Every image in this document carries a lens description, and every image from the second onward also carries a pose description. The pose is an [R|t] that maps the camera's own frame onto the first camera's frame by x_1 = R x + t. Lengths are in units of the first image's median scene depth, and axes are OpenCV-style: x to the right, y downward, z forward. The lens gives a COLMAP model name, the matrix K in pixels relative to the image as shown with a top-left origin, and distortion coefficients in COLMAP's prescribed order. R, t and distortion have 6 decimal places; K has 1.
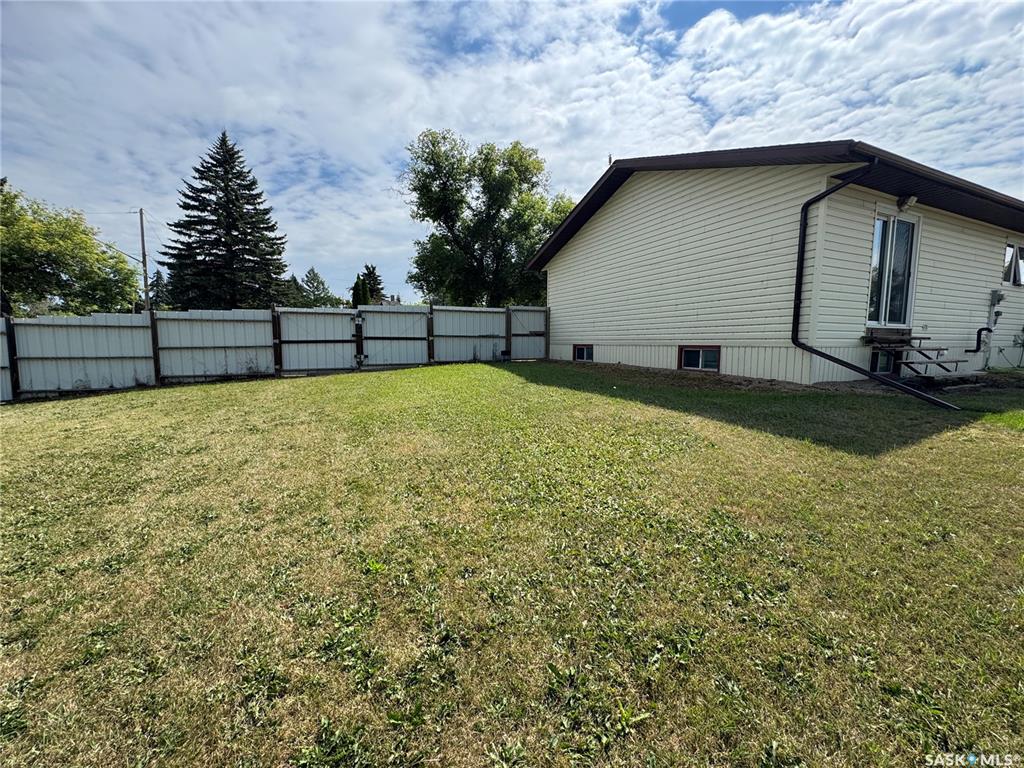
lens RADIAL K [[405.2, 0, 509.6], [0, 405.2, 381.4], [0, 0, 1]] dist [0.000347, -0.000048]
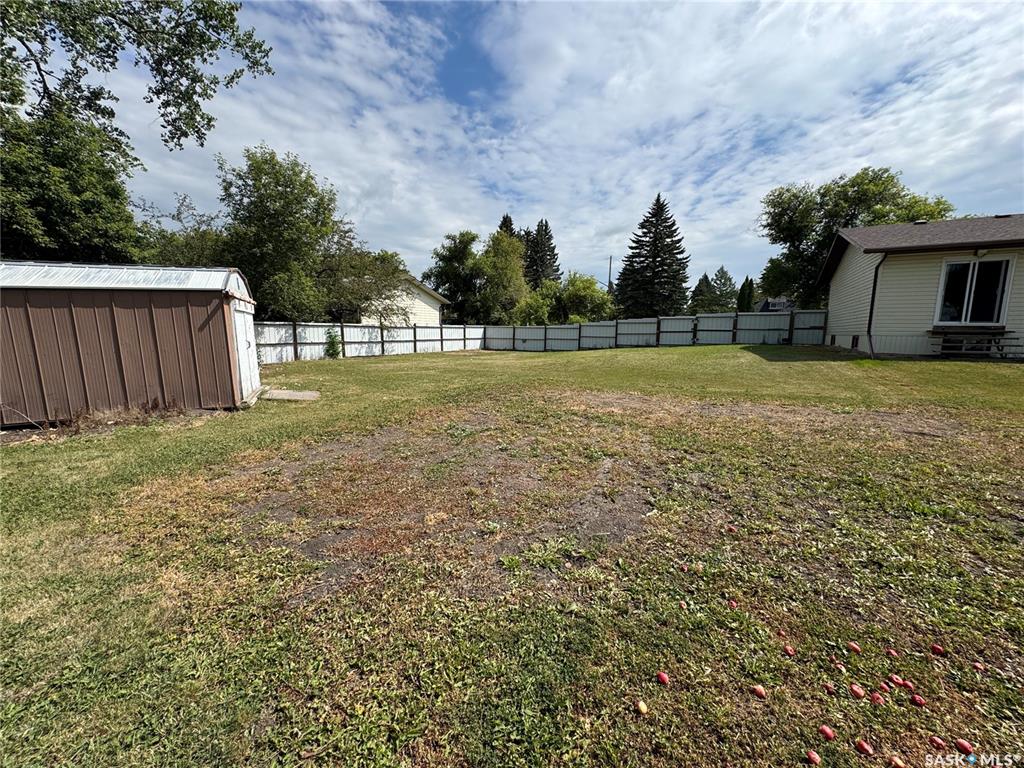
lens RADIAL K [[405.2, 0, 510.1], [0, 405.2, 384.5], [0, 0, 1]] dist [0.000347, -0.000048]
pose [[0.591670, 0.110503, -0.798571, 0.625410], [-0.088566, 0.993475, 0.071854, 0.085095], [0.801301, 0.028212, 0.597596, -0.814509]]
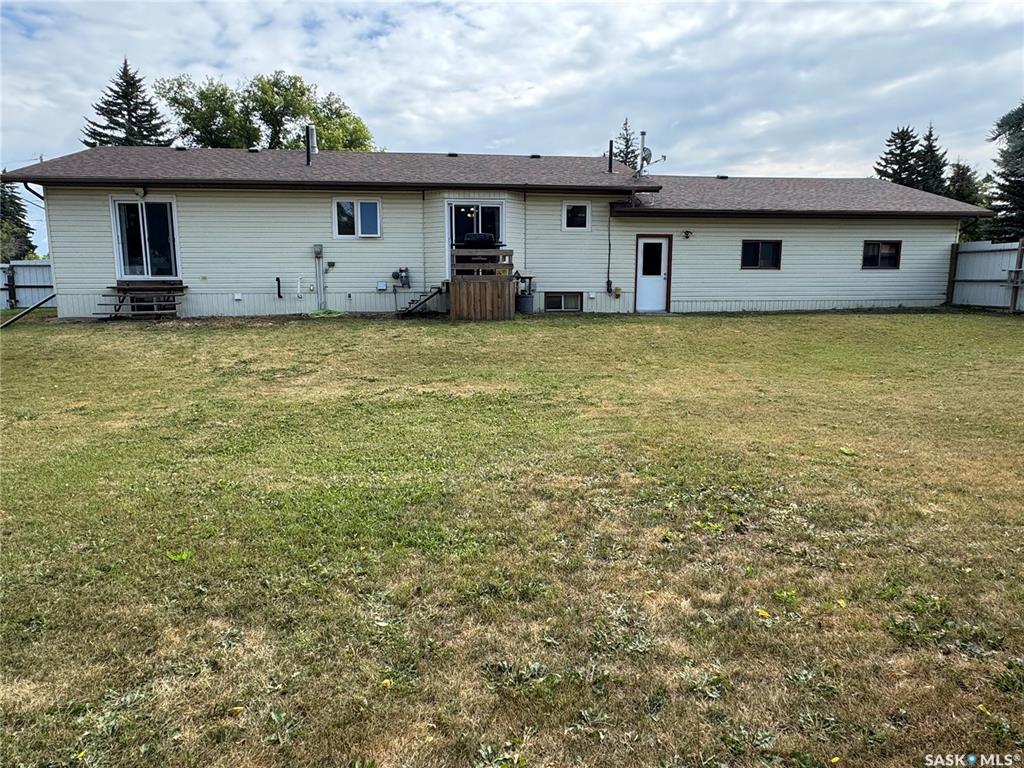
lens RADIAL K [[632.1, 0, 512.4], [0, 632.1, 379.1], [0, 0, 1]] dist [-0.010044, -0.002036]
pose [[0.956737, 0.039512, -0.288260, 1.459014], [-0.024365, 0.998136, 0.055948, 0.029563], [0.289933, -0.046504, 0.955916, -0.380329]]
